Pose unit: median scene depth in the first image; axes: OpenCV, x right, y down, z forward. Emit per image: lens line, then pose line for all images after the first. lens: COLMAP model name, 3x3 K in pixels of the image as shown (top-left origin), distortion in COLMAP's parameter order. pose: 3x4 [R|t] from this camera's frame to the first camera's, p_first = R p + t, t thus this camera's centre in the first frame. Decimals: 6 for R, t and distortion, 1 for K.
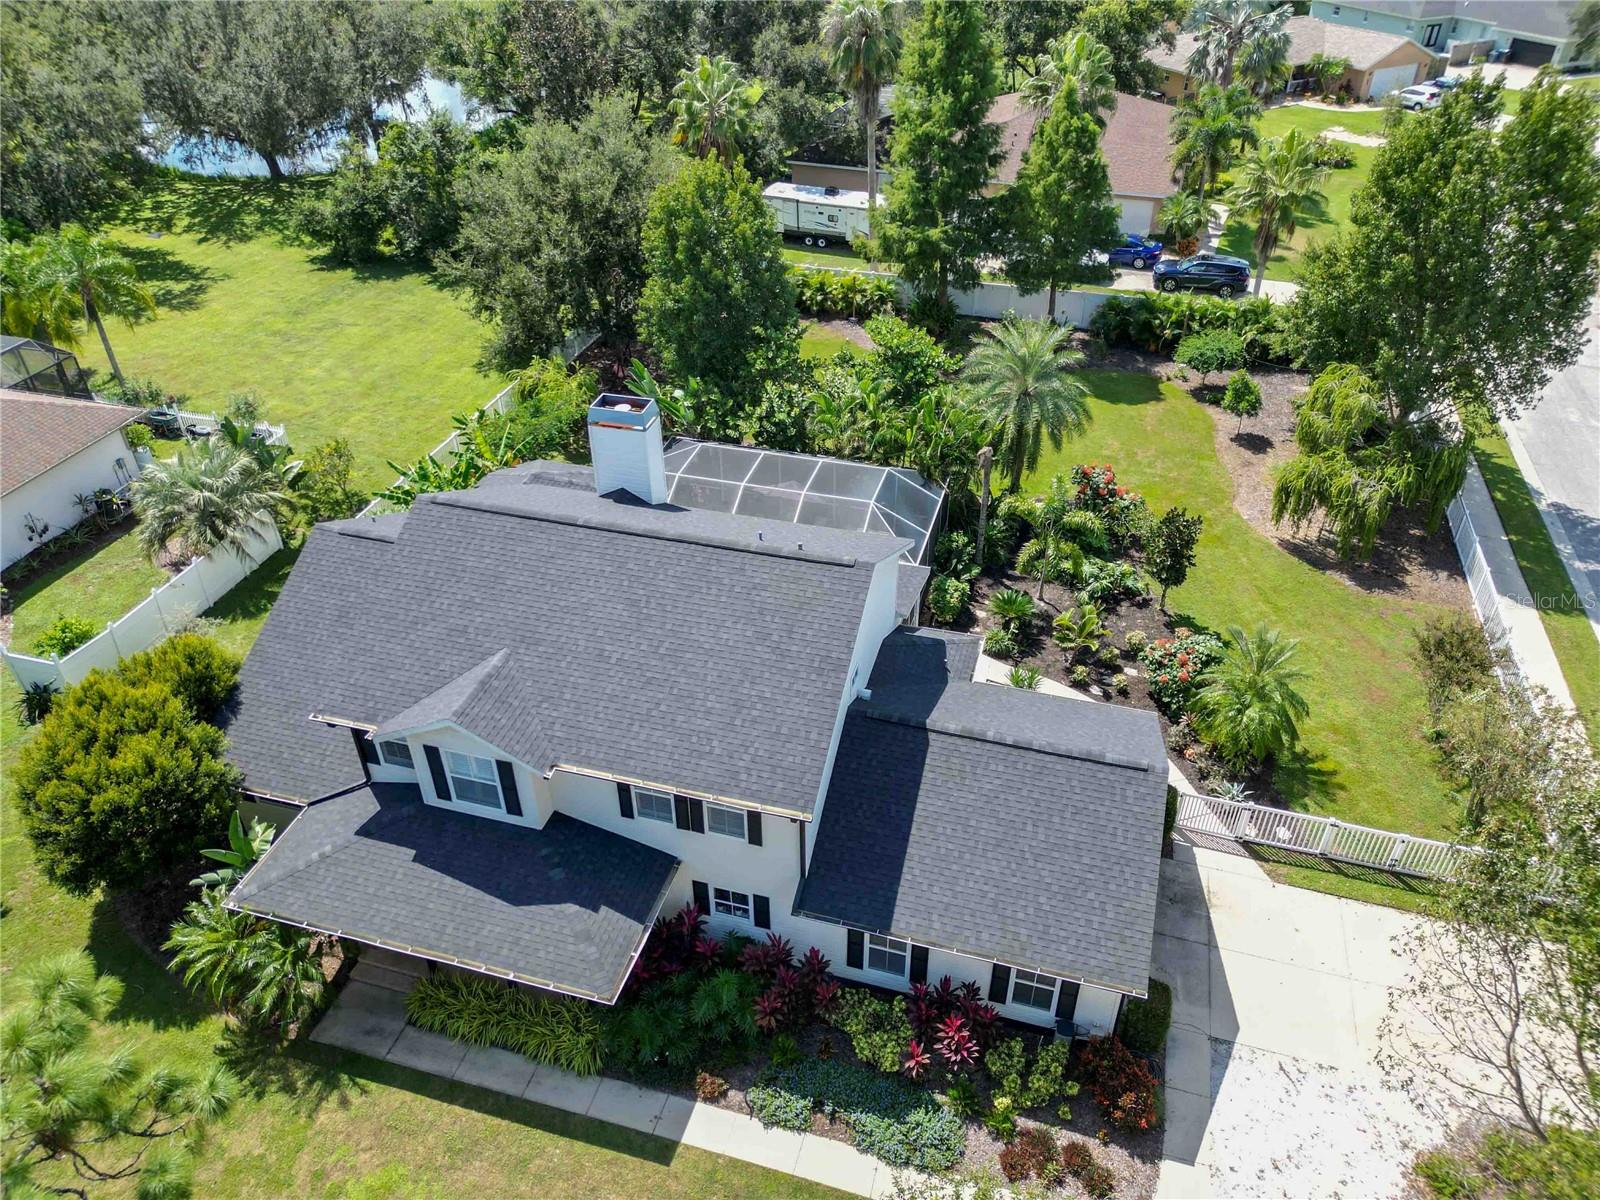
lens RADIAL K [[1112.5, 0, 800.0], [0, 1112.5, 600.0], [0, 0, 1]] dist [0.035660, -0.023371]
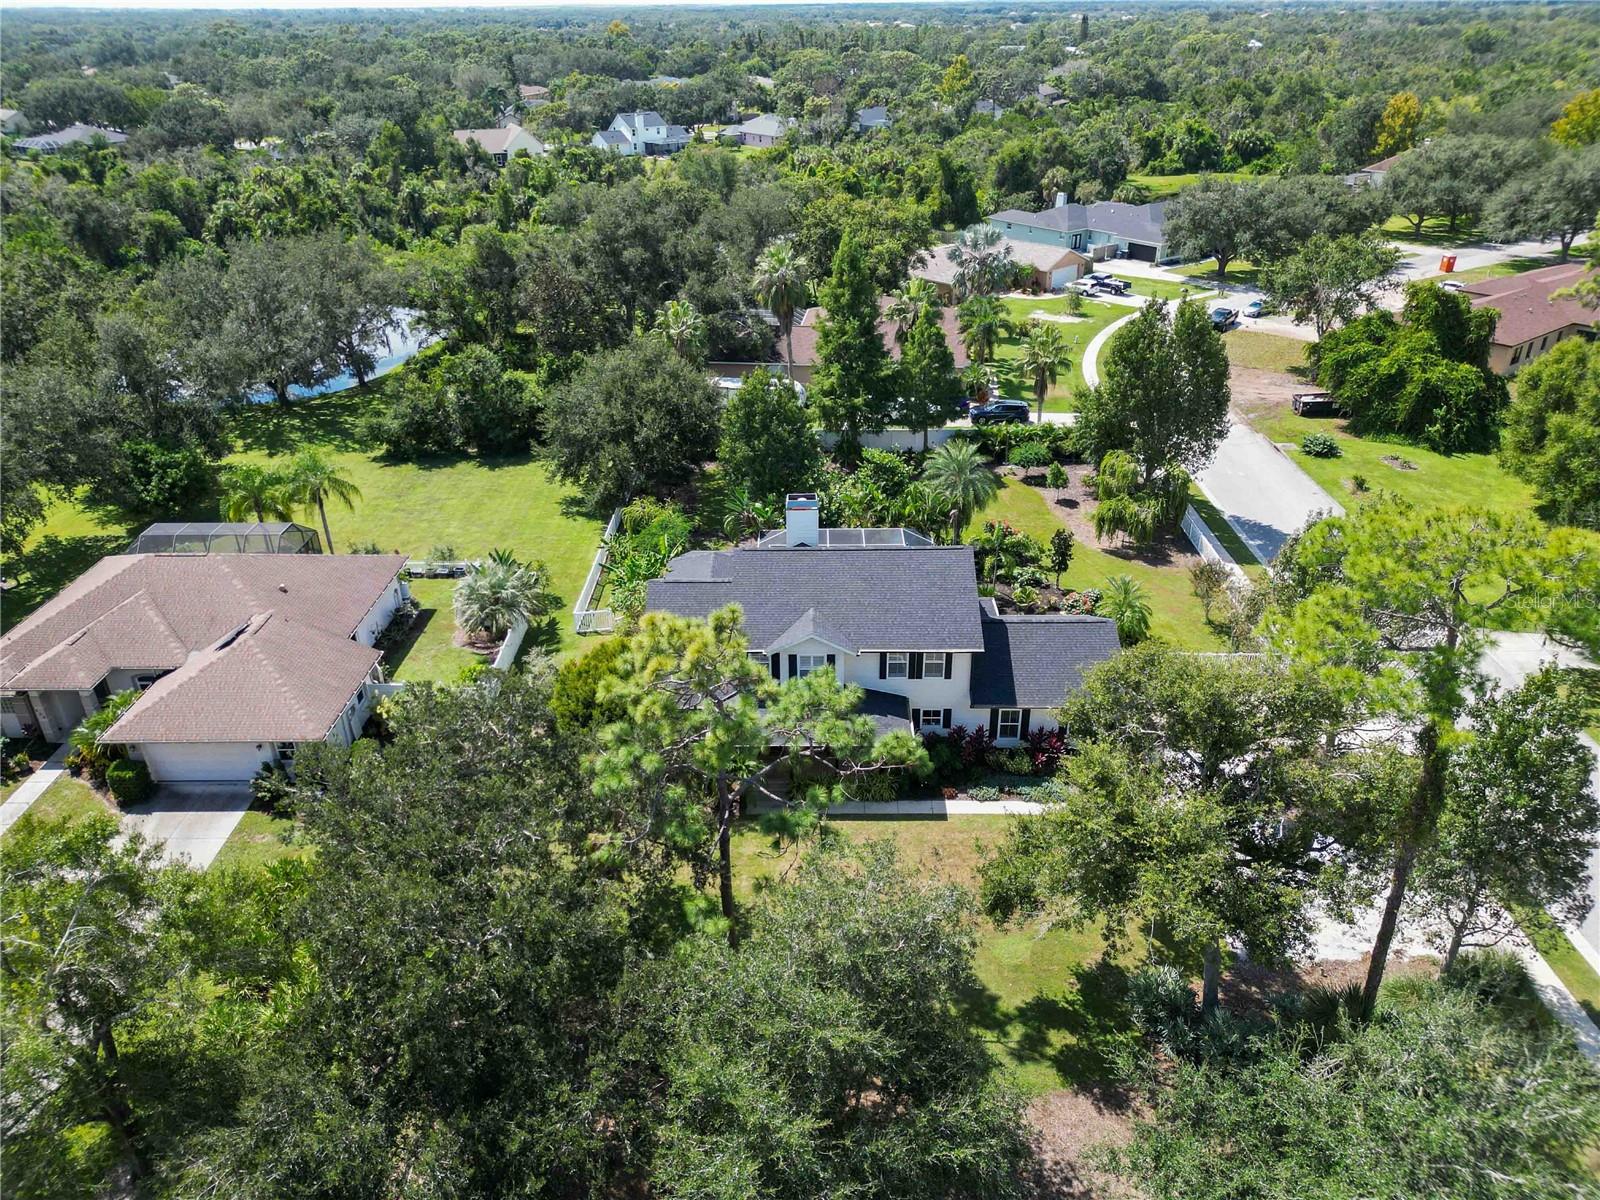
lens RADIAL K [[1112.5, 0, 800.0], [0, 1112.5, 600.0], [0, 0, 1]] dist [0.035660, -0.023371]
pose [[0.963379, -0.125094, 0.237176, -0.443018], [0.157771, 0.979640, -0.124155, 0.161973], [-0.216816, 0.157027, 0.963500, -0.562256]]
